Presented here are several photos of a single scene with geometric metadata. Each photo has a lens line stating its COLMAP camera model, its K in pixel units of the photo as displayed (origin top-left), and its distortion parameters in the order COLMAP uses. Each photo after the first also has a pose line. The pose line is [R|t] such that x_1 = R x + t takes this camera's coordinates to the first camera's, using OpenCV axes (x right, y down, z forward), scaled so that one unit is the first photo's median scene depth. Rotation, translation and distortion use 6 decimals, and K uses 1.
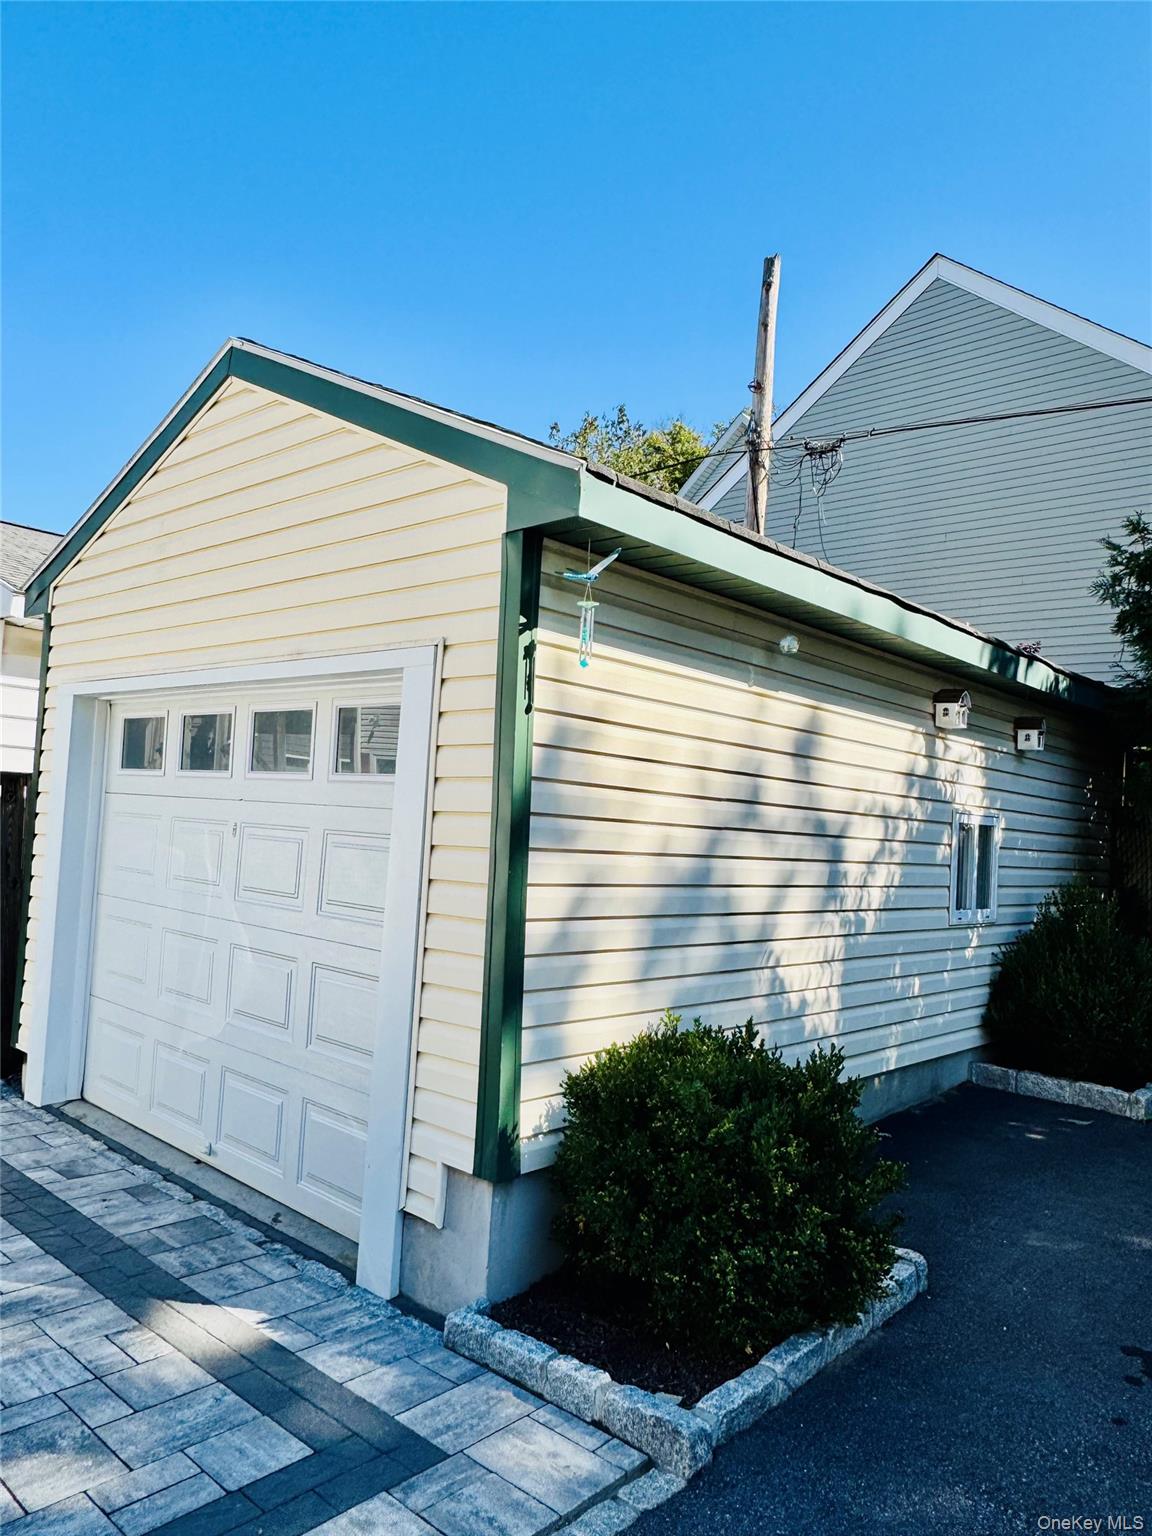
lens RADIAL K [[1072.0, 0, 576.4], [0, 1072.0, 767.6], [0, 0, 1]] dist [-0.000291, -0.000191]
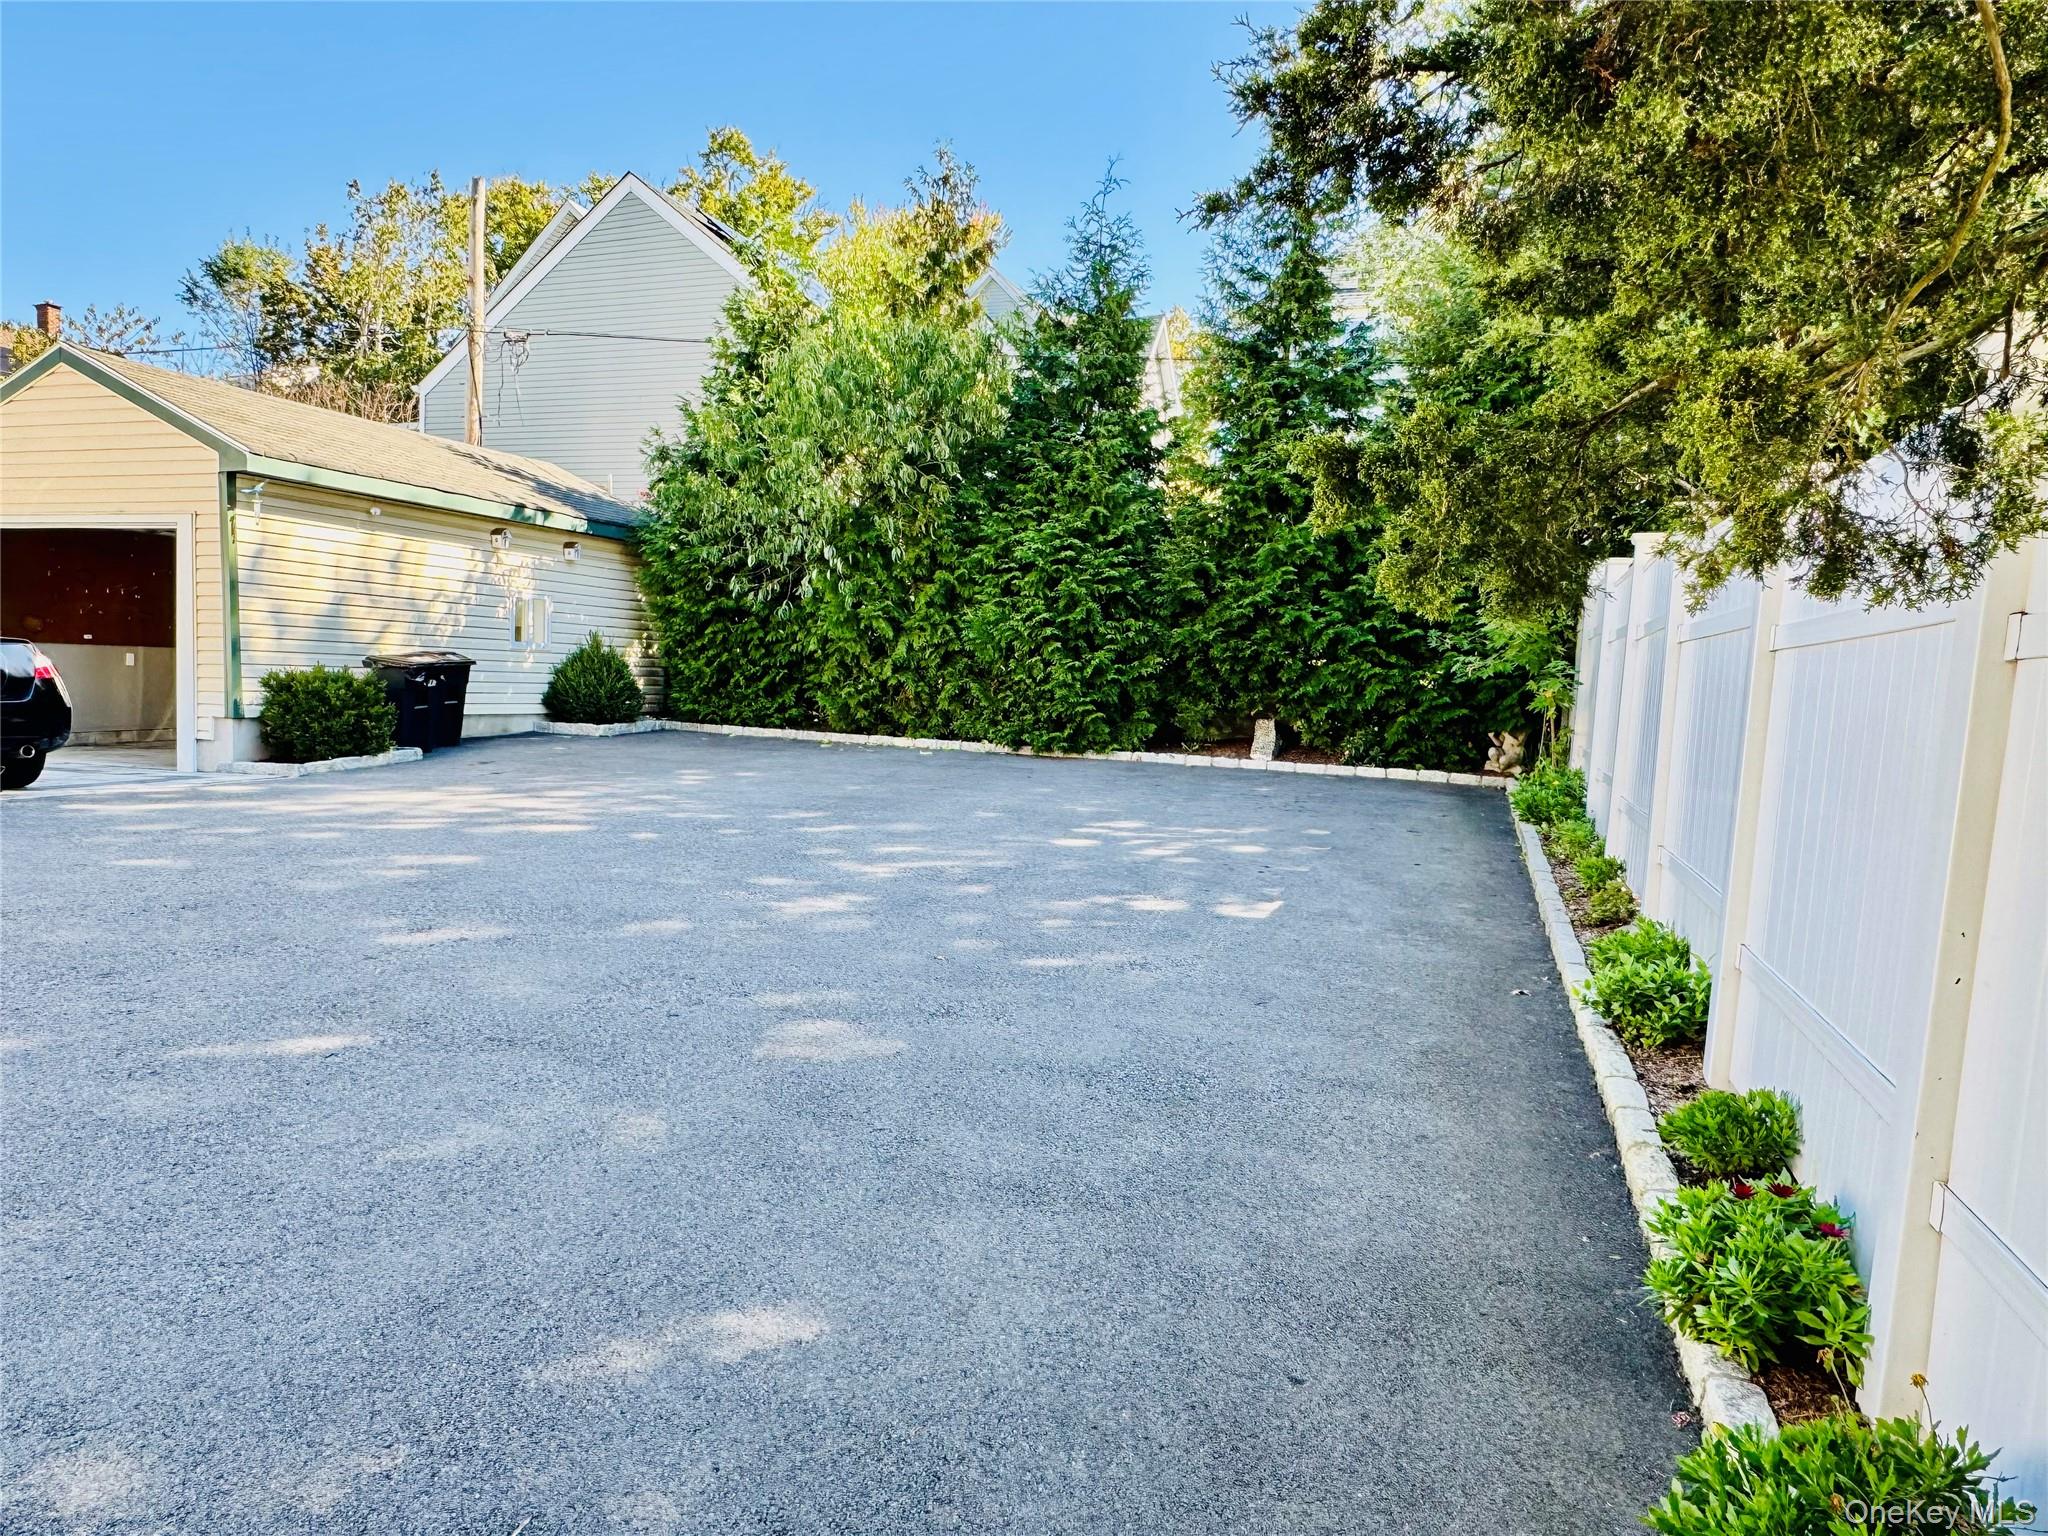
lens RADIAL K [[1310.8, 0, 1018.2], [0, 1310.8, 774.8], [0, 0, 1]] dist [-0.003703, -0.001739]
pose [[0.921041, -0.054730, 0.385600, 0.386890], [-0.001306, 0.989638, 0.143582, 0.041059], [-0.389463, -0.132748, 0.911426, -2.320846]]
